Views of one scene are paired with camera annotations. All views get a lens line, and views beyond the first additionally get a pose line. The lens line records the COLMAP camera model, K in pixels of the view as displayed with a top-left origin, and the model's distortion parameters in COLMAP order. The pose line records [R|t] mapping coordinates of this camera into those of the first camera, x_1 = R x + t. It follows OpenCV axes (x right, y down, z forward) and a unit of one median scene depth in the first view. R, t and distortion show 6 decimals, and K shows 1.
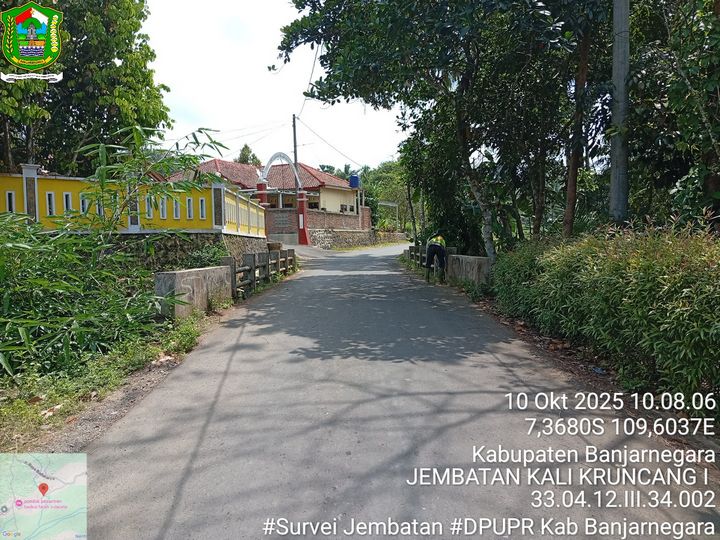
lens RADIAL K [[541.7, 0, 356.7], [0, 541.7, 276.1], [0, 0, 1]] dist [0.096696, -0.206747]
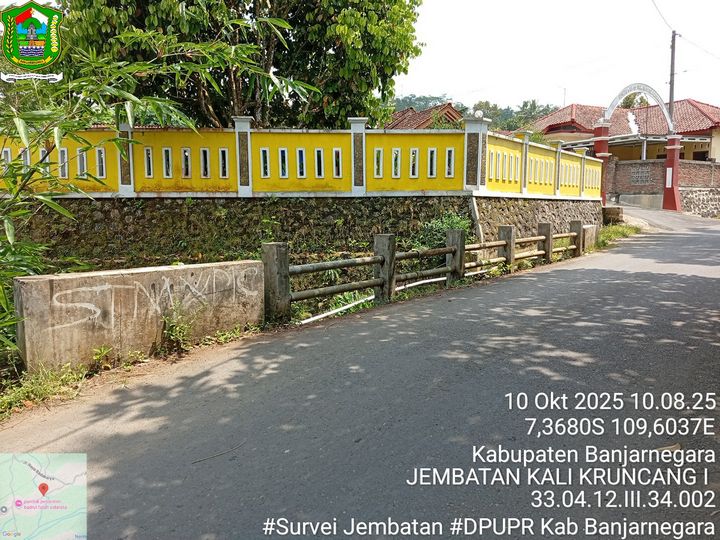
lens RADIAL K [[544.8, 0, 357.8], [0, 544.8, 273.9], [0, 0, 1]] dist [0.078497, -0.137792]
pose [[0.775715, 0.094085, -0.624031, 0.060102], [-0.051309, 0.994953, 0.086228, -0.019102], [0.628994, -0.034870, 0.776628, 0.208270]]
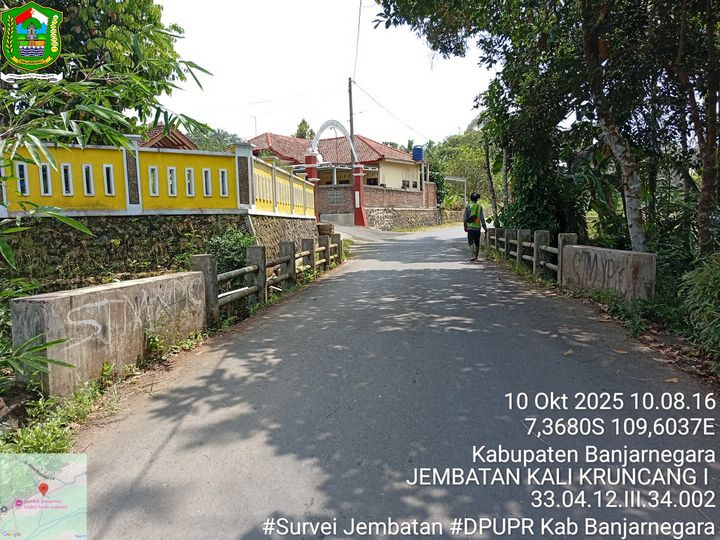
lens RADIAL K [[544.8, 0, 357.8], [0, 544.8, 273.9], [0, 0, 1]] dist [0.078497, -0.137792]
pose [[0.993651, 0.005283, -0.112381, -0.000700], [-0.001485, 0.999426, 0.033855, -0.012003], [0.112495, -0.033473, 0.993088, 0.143076]]
